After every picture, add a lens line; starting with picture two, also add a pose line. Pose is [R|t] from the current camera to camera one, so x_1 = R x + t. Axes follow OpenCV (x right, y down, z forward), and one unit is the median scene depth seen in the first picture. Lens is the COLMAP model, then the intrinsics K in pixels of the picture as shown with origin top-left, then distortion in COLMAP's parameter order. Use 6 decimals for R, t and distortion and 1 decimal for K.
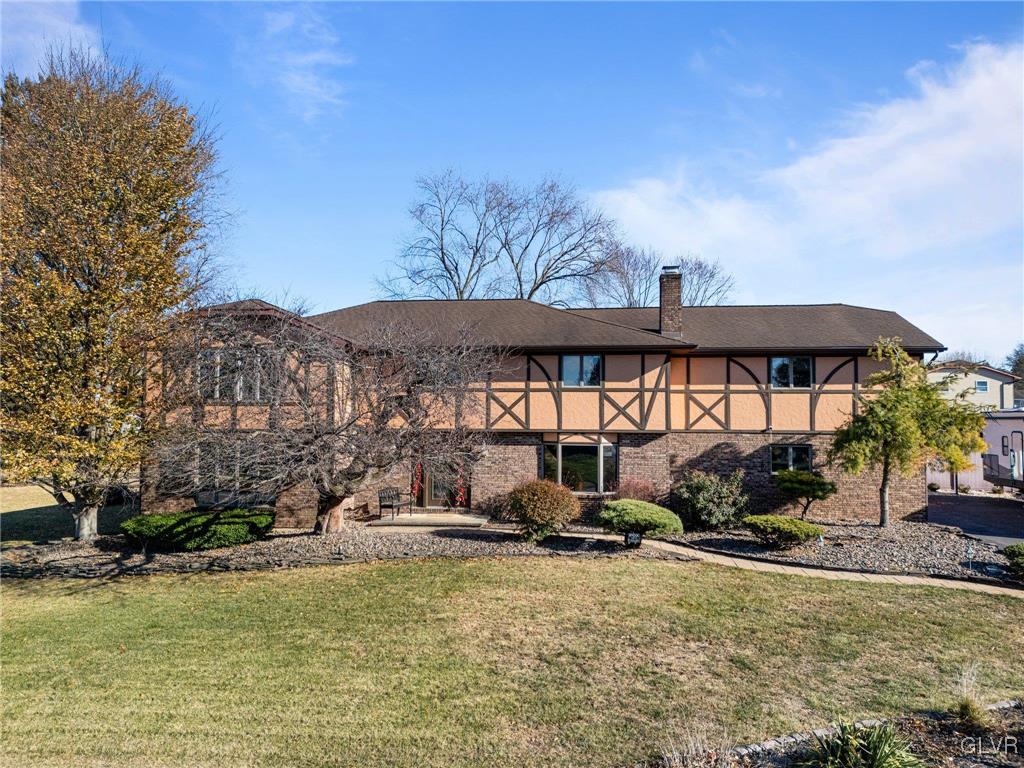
lens RADIAL K [[747.7, 0, 512.0], [0, 747.7, 384.0], [0, 0, 1]] dist [0.133787, -0.190012]
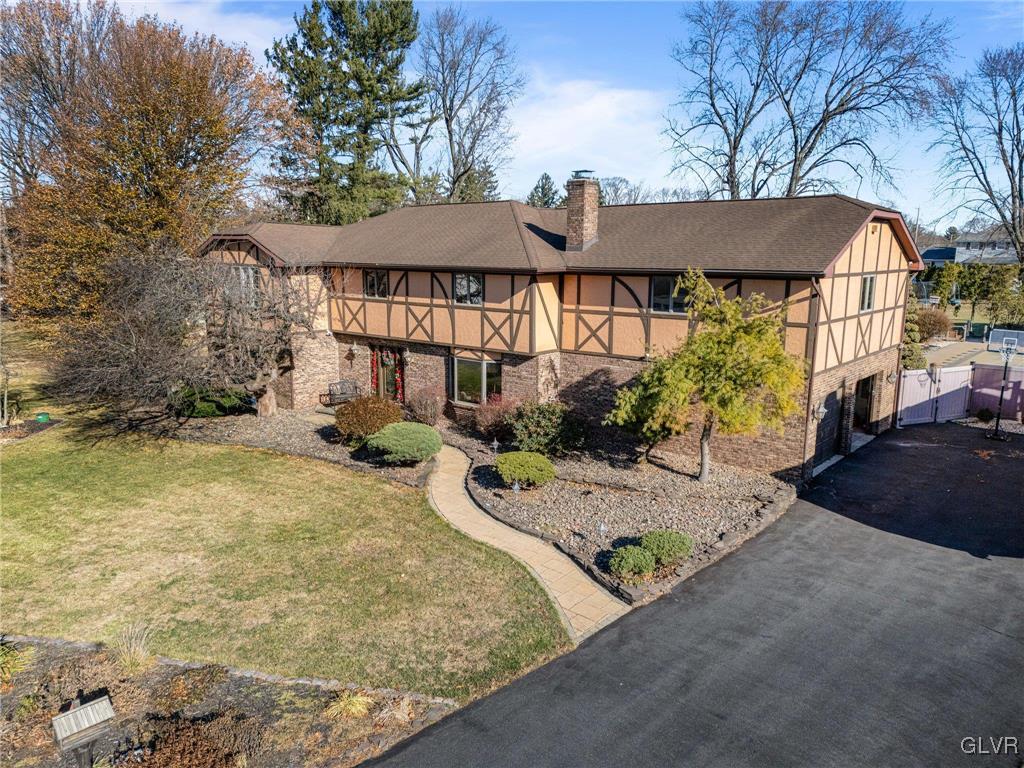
lens RADIAL K [[747.7, 0, 512.0], [0, 747.7, 384.0], [0, 0, 1]] dist [0.133787, -0.190012]
pose [[0.829904, 0.097163, -0.549380, 0.722832], [0.026098, 0.976879, 0.212194, -0.107887], [0.557295, -0.190439, 0.808180, 0.172283]]
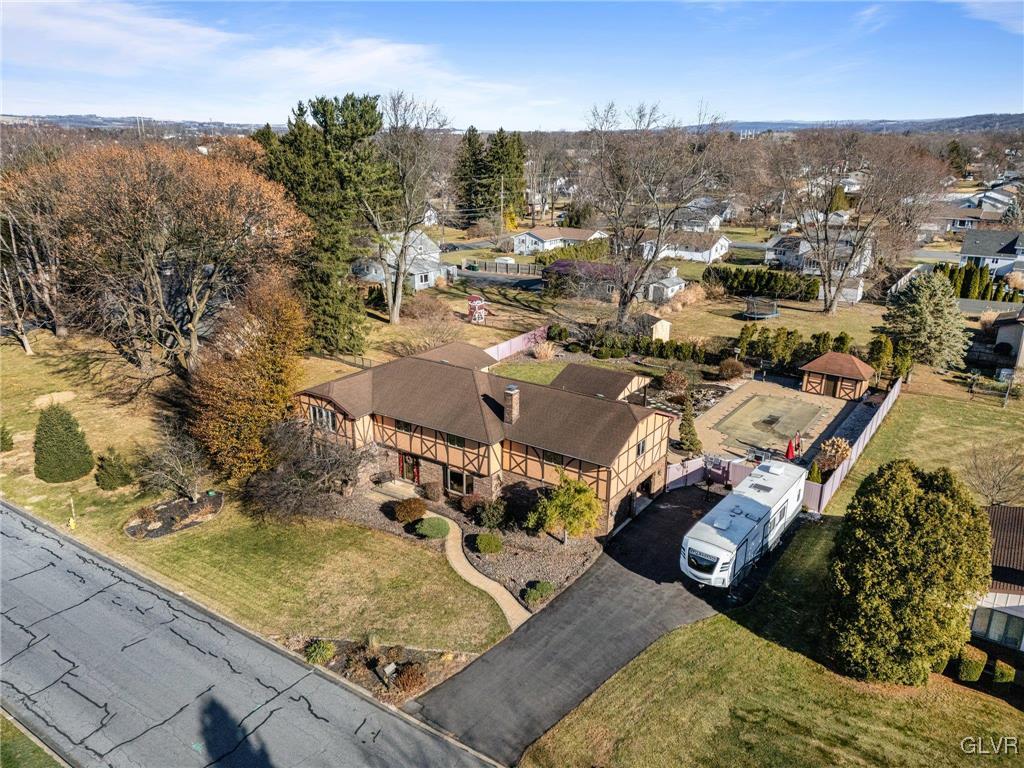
lens RADIAL K [[747.7, 0, 512.0], [0, 747.7, 384.0], [0, 0, 1]] dist [0.133787, -0.190012]
pose [[0.880478, 0.147968, -0.450404, 1.136964], [0.021683, 0.936483, 0.350042, -0.880652], [0.473591, -0.317971, 0.821344, -0.575603]]
